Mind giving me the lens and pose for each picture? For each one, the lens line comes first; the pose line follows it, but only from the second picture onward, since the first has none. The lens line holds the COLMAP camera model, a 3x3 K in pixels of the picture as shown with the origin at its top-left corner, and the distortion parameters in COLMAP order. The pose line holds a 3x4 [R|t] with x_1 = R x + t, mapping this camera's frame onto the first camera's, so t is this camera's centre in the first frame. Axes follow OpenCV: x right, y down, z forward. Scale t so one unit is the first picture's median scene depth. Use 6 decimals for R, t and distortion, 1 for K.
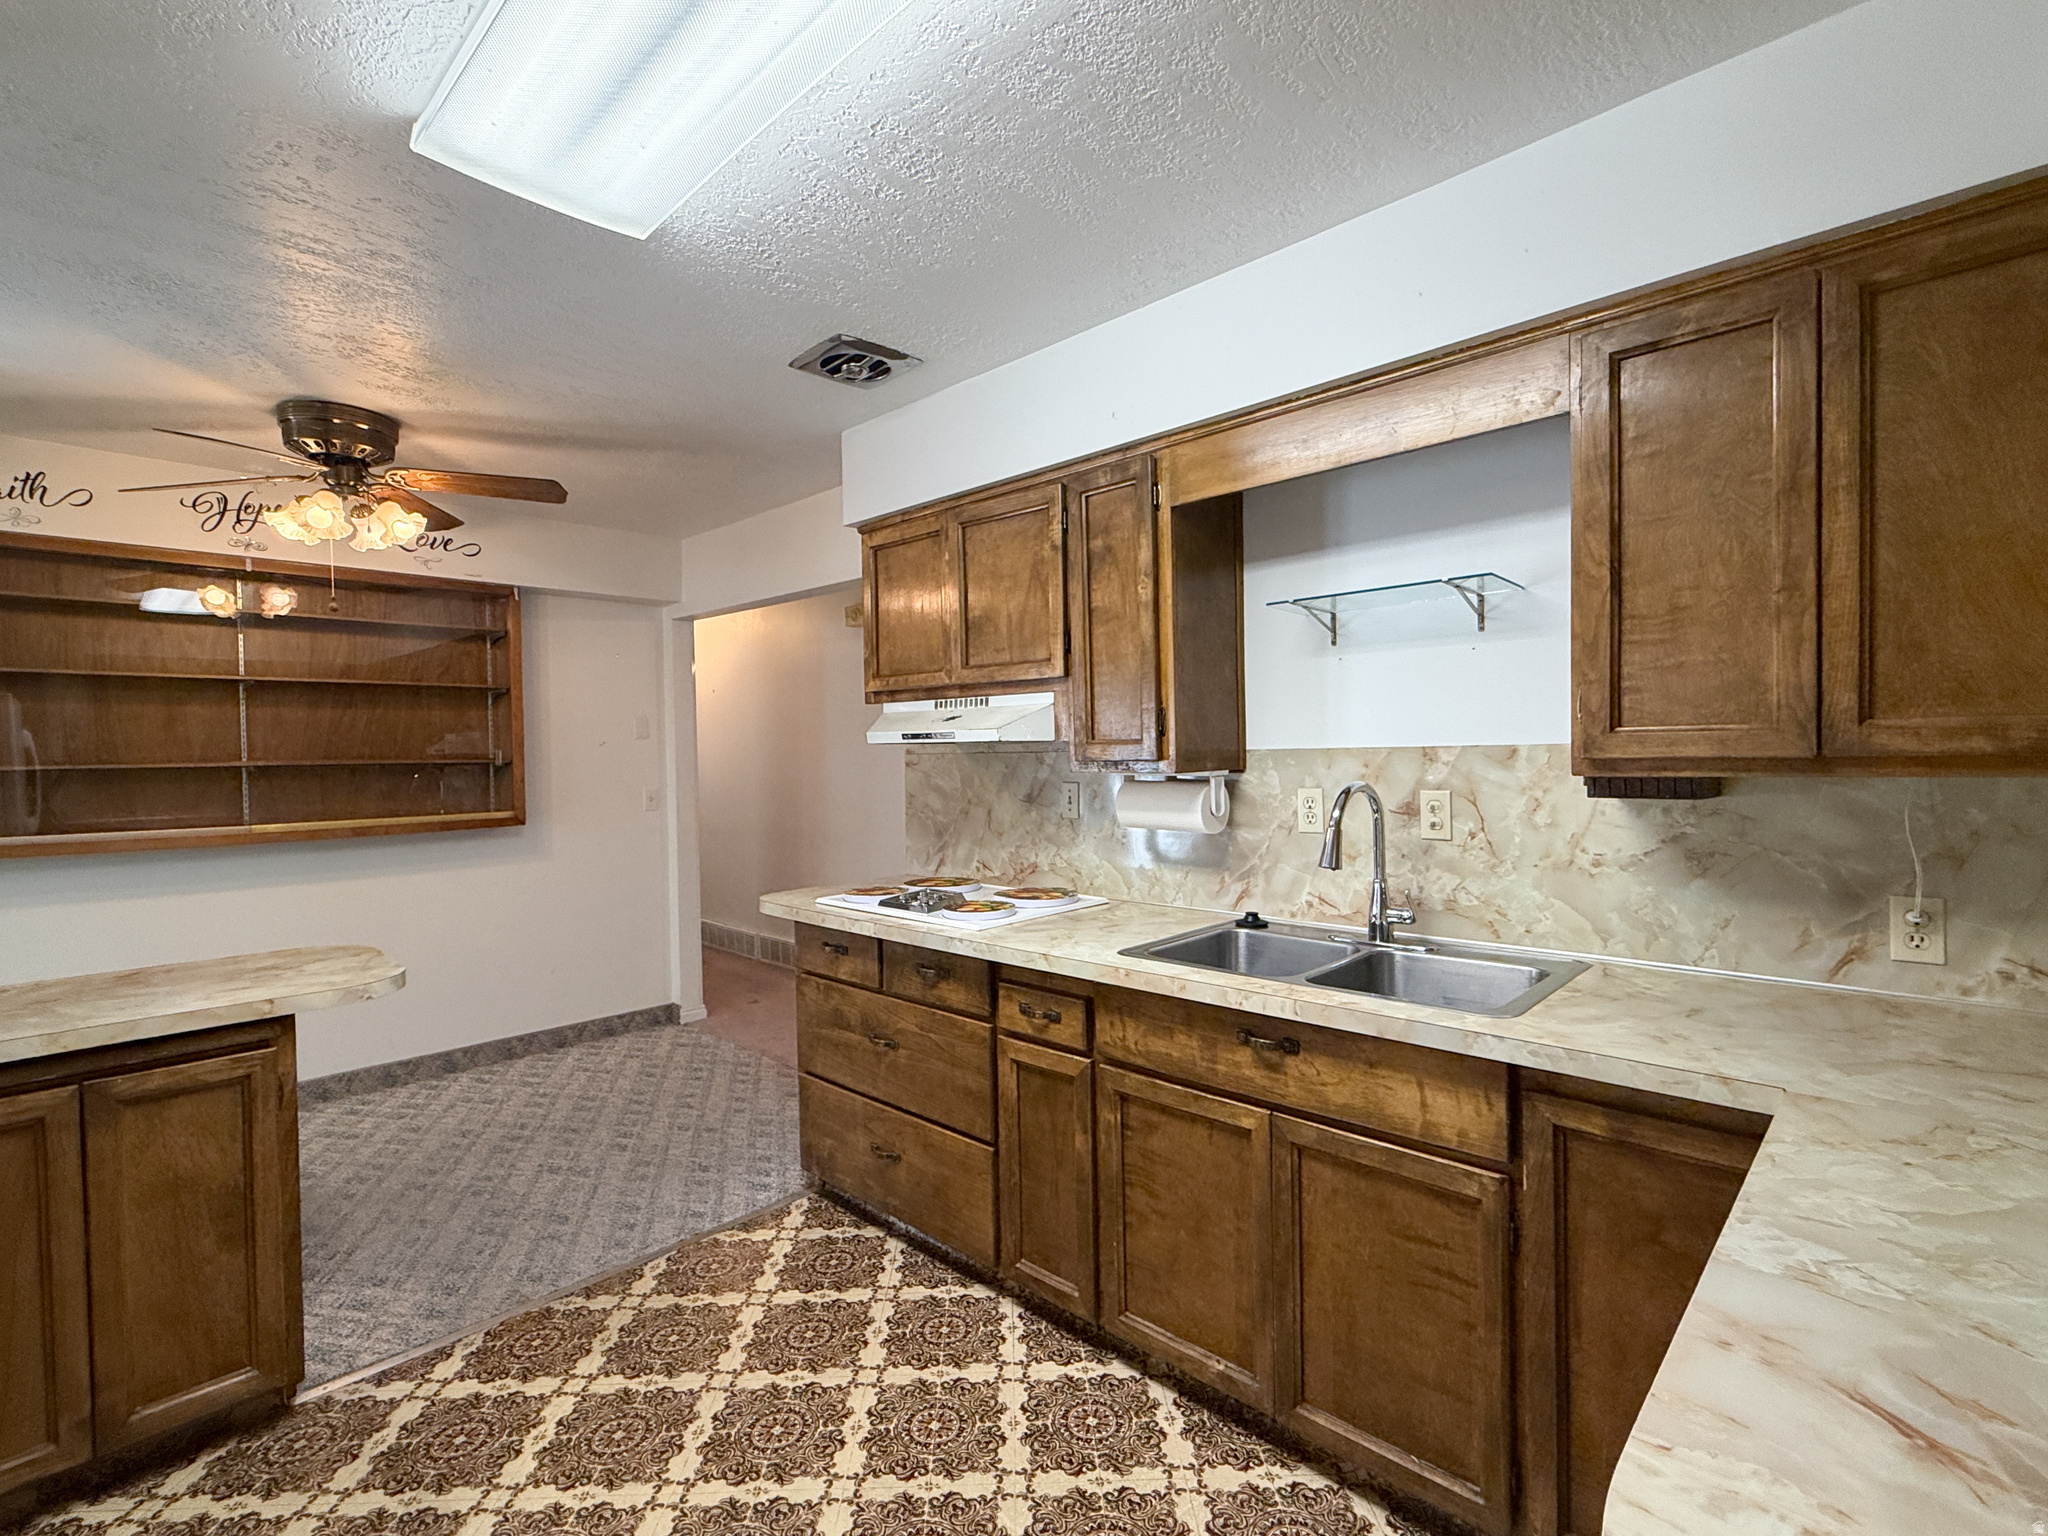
lens RADIAL K [[955.4, 0, 1022.6], [0, 955.4, 767.3], [0, 0, 1]] dist [0.003910, 0.000403]
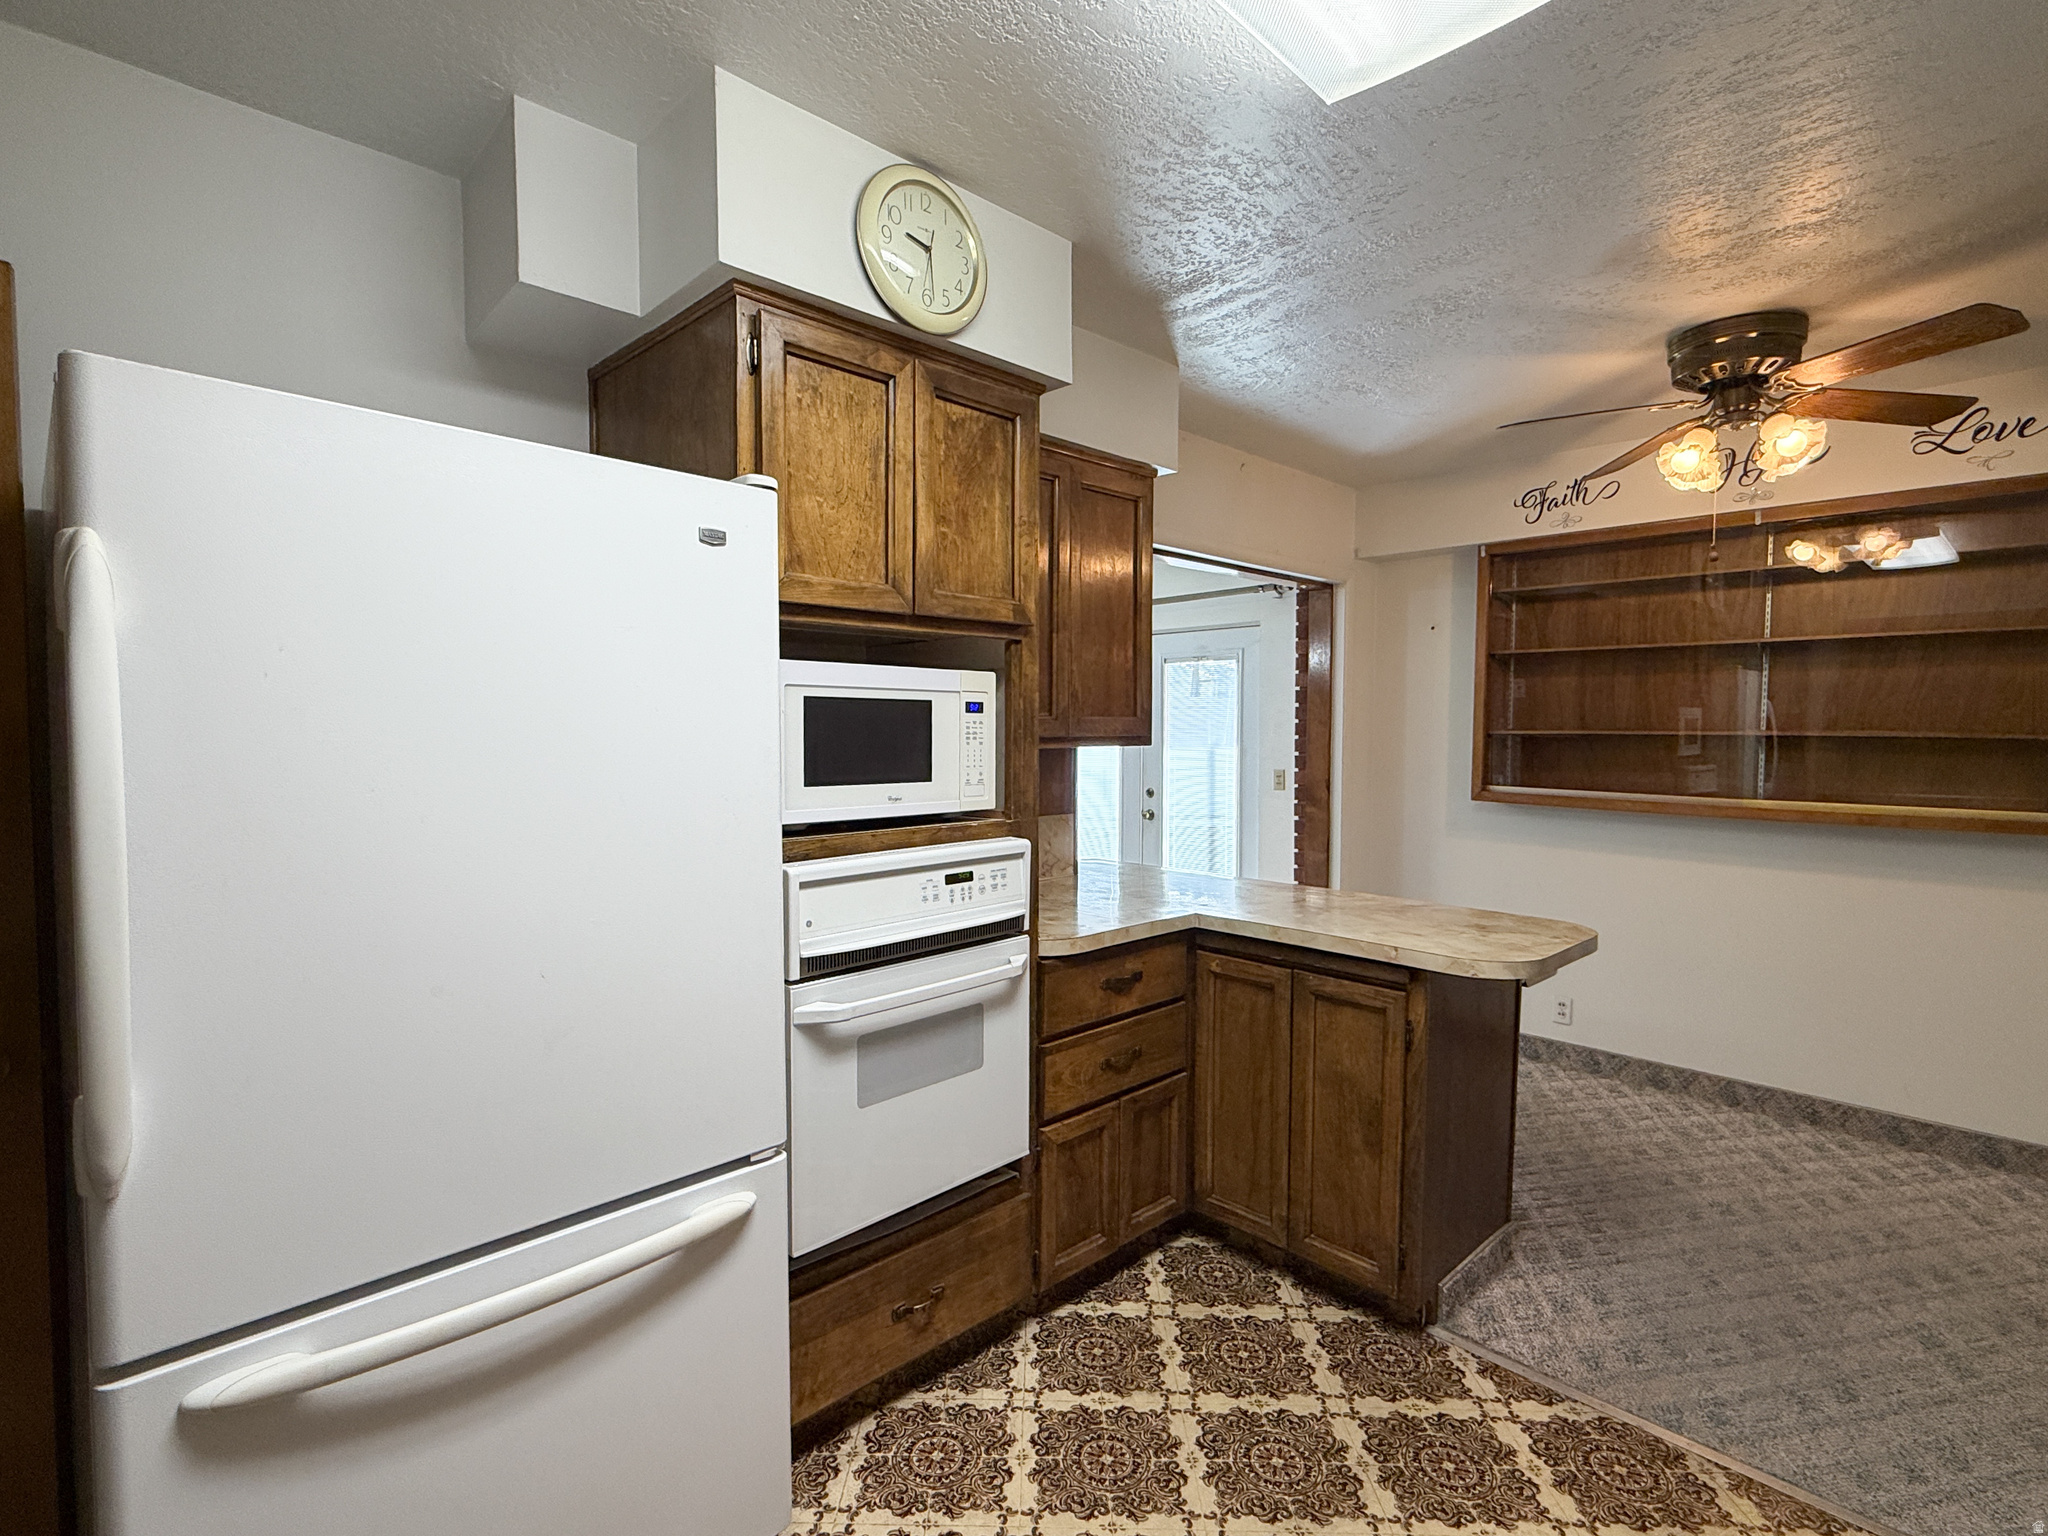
lens RADIAL K [[955.4, 0, 963.1], [0, 955.4, 765.2], [0, 0, 1]] dist [0.003910, 0.000403]
pose [[-0.043549, 0.052694, -0.997661, 0.204591], [-0.019160, 0.998380, 0.053568, -0.009404], [0.998868, 0.021448, -0.042469, 0.354560]]
